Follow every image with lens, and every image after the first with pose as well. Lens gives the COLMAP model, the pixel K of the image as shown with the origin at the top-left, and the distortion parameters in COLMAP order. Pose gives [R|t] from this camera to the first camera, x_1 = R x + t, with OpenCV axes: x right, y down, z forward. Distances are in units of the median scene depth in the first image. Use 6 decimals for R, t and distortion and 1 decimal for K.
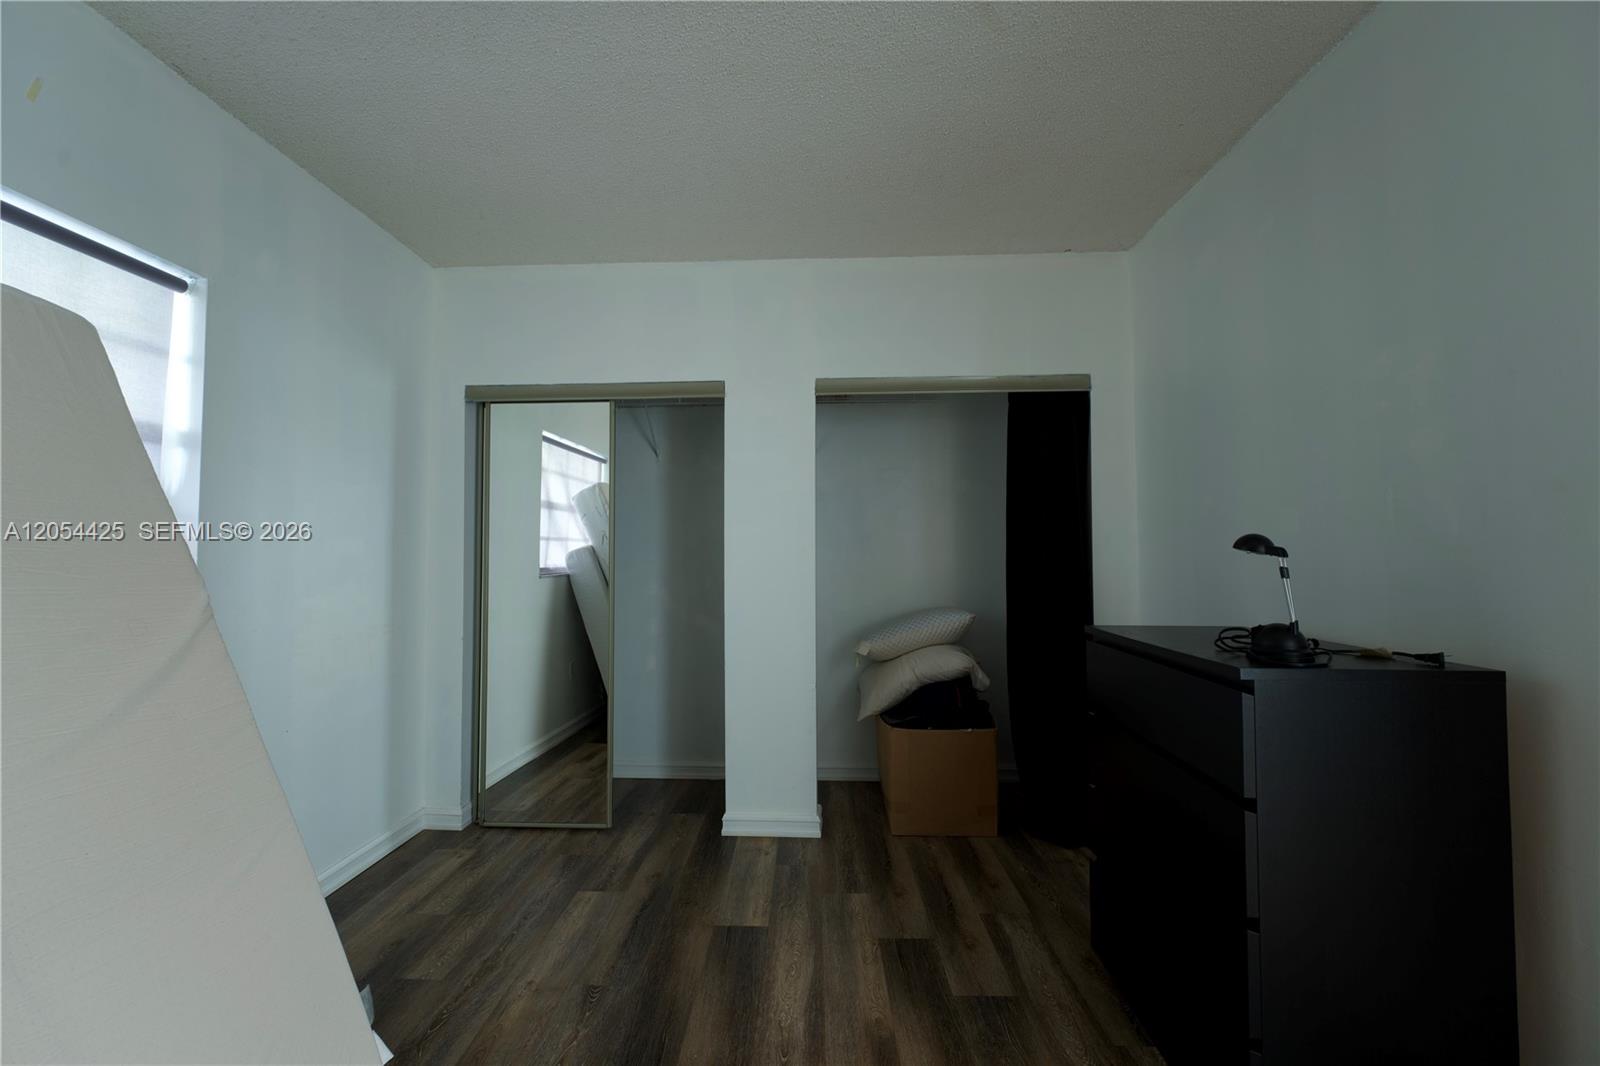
lens RADIAL K [[635.4, 0, 796.5], [0, 635.4, 534.2], [0, 0, 1]] dist [-0.001684, -0.000190]
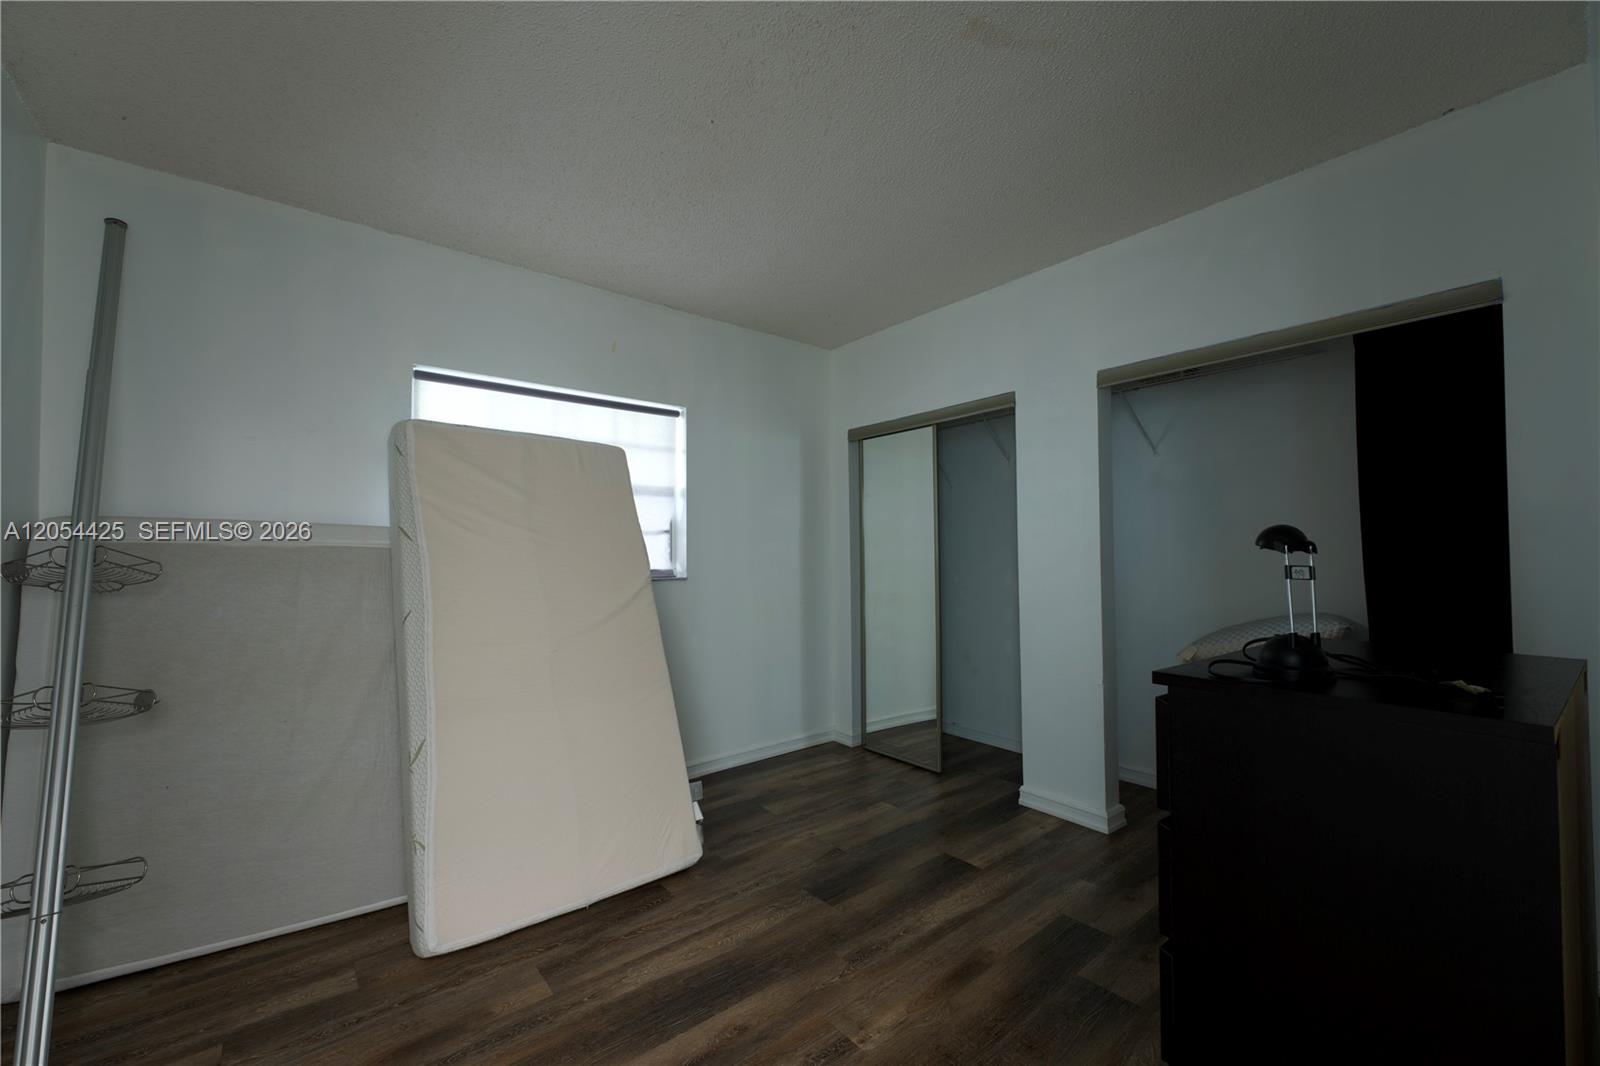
lens RADIAL K [[635.4, 0, 796.5], [0, 635.4, 534.2], [0, 0, 1]] dist [-0.001684, -0.000190]
pose [[0.658847, -0.025487, -0.751845, 0.475702], [0.033316, 0.999434, -0.004685, -0.002714], [0.751539, -0.021961, 0.659323, -0.009885]]
